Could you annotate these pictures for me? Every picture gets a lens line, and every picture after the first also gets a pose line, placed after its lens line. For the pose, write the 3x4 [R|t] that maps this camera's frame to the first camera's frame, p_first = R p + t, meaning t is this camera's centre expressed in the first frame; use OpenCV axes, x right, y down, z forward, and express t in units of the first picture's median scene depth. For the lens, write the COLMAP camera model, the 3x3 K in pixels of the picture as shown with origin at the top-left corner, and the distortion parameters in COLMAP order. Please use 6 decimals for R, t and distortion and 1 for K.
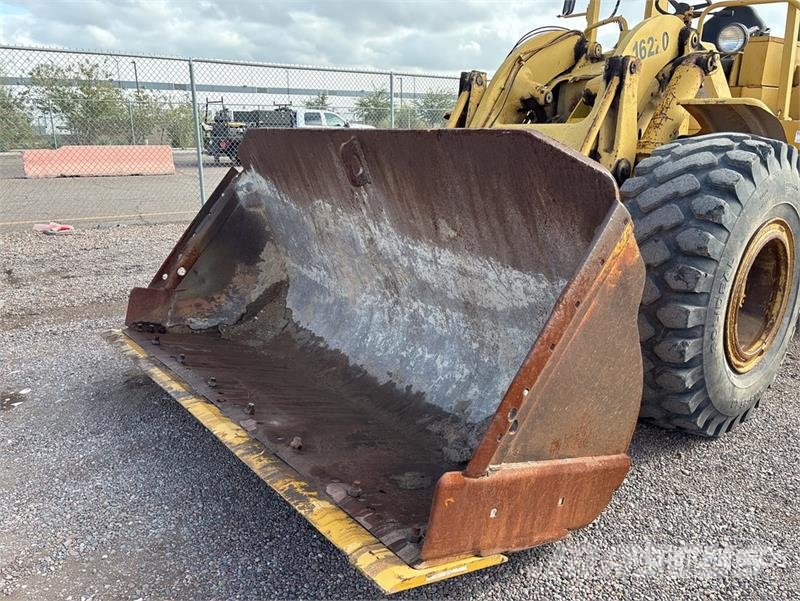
lens RADIAL K [[619.1, 0, 402.0], [0, 619.1, 290.6], [0, 0, 1]] dist [0.065137, -0.088076]
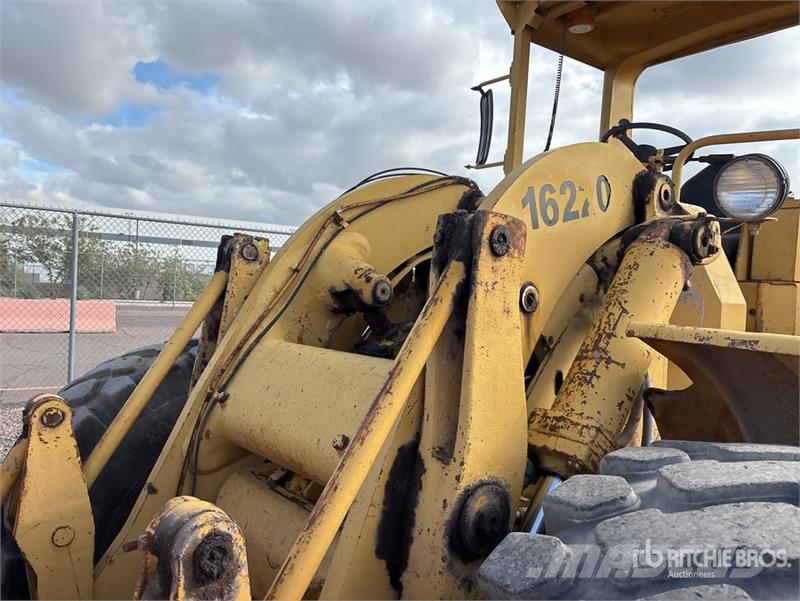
lens RADIAL K [[619.1, 0, 402.0], [0, 619.1, 290.6], [0, 0, 1]] dist [0.065137, -0.088076]
pose [[0.999141, 0.041349, 0.002756, 0.262054], [-0.039362, 0.967716, -0.248952, -0.196165], [-0.012961, 0.248630, 0.968512, 0.545399]]
